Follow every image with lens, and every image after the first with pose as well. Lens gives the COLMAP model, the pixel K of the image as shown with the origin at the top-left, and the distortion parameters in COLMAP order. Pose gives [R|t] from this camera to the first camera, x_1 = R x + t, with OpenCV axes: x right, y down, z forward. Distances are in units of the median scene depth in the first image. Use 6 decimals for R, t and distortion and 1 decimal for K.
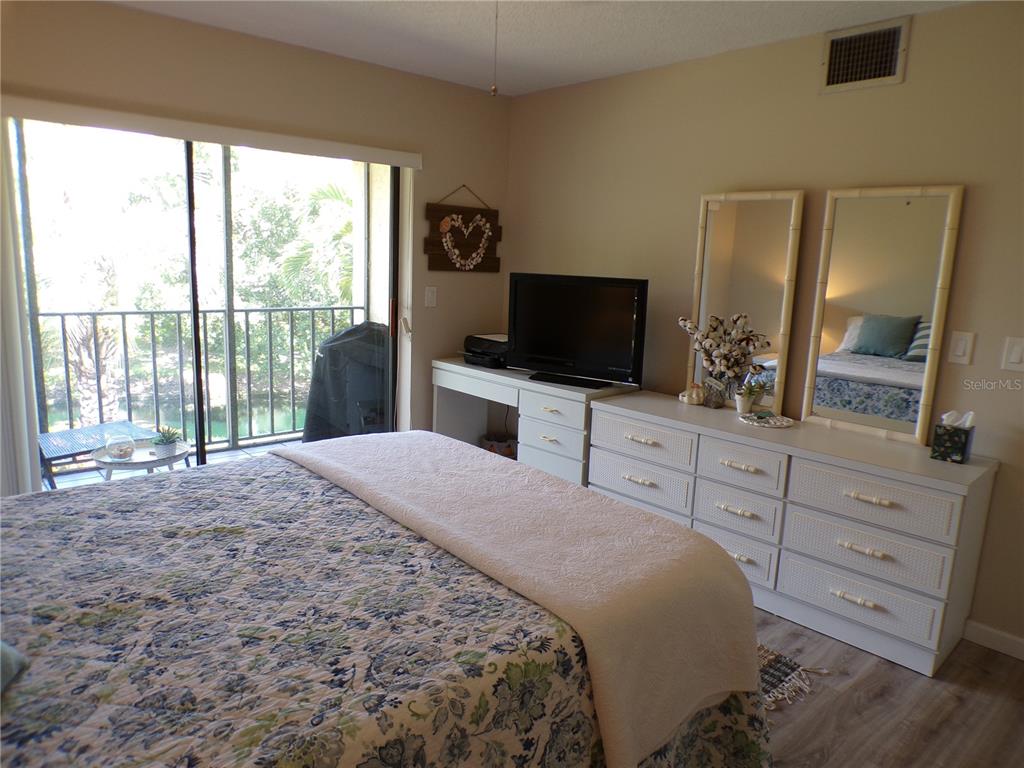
lens RADIAL K [[693.8, 0, 511.1], [0, 693.8, 372.5], [0, 0, 1]] dist [-0.004326, 0.001637]
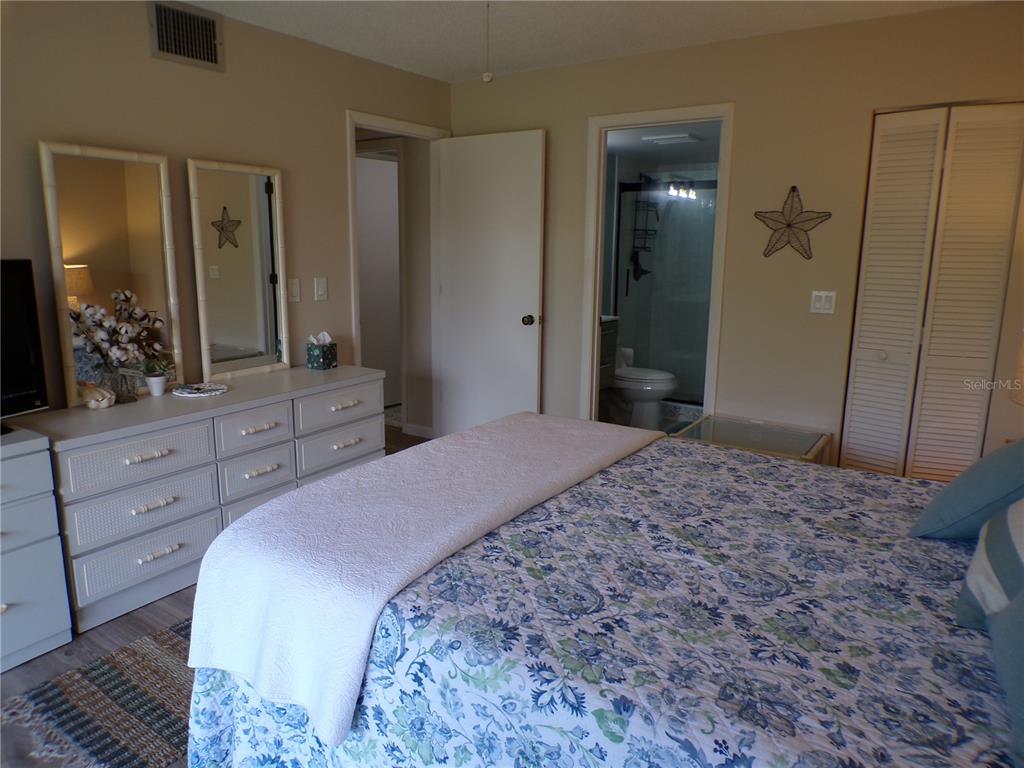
lens RADIAL K [[691.4, 0, 510.8], [0, 691.4, 384.5], [0, 0, 1]] dist [-0.051610, 0.027969]
pose [[-0.259730, -0.229815, 0.937937, -1.038071], [0.140736, 0.951891, 0.272206, -0.223422], [-0.955371, 0.202702, -0.214891, 1.215028]]
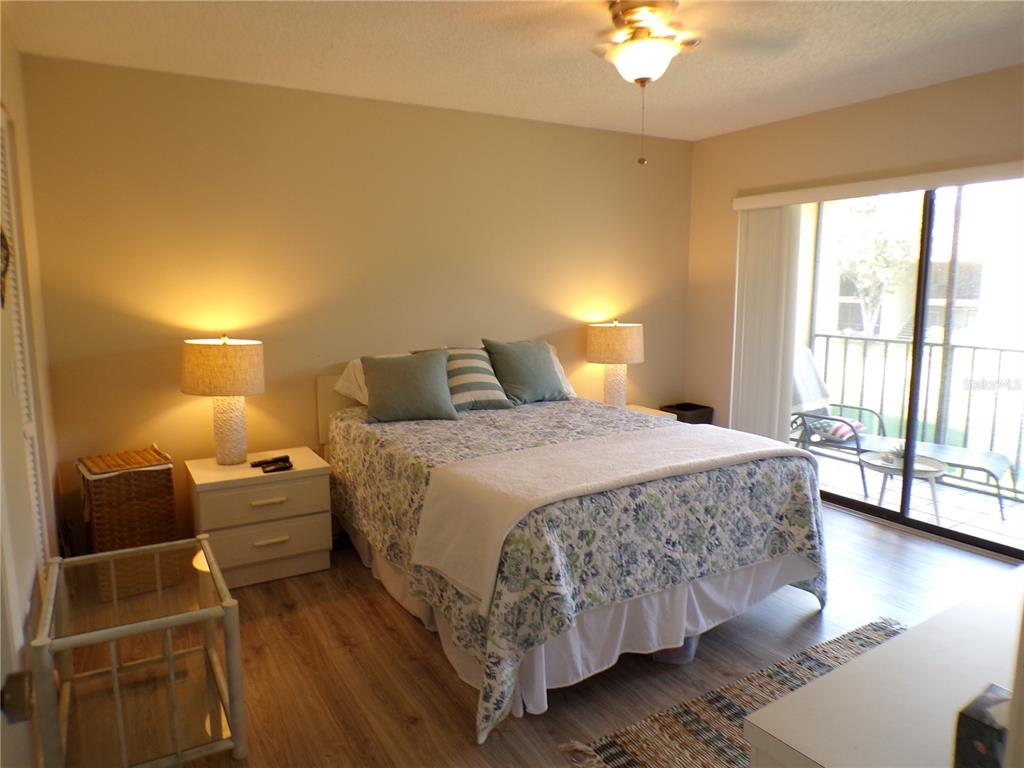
lens RADIAL K [[691.4, 0, 510.8], [0, 691.4, 384.5], [0, 0, 1]] dist [-0.051610, 0.027969]
pose [[-0.182833, 0.106211, -0.977390, 1.289731], [-0.176283, 0.974494, 0.138873, -0.107736], [0.967211, 0.197688, -0.159447, 0.994252]]
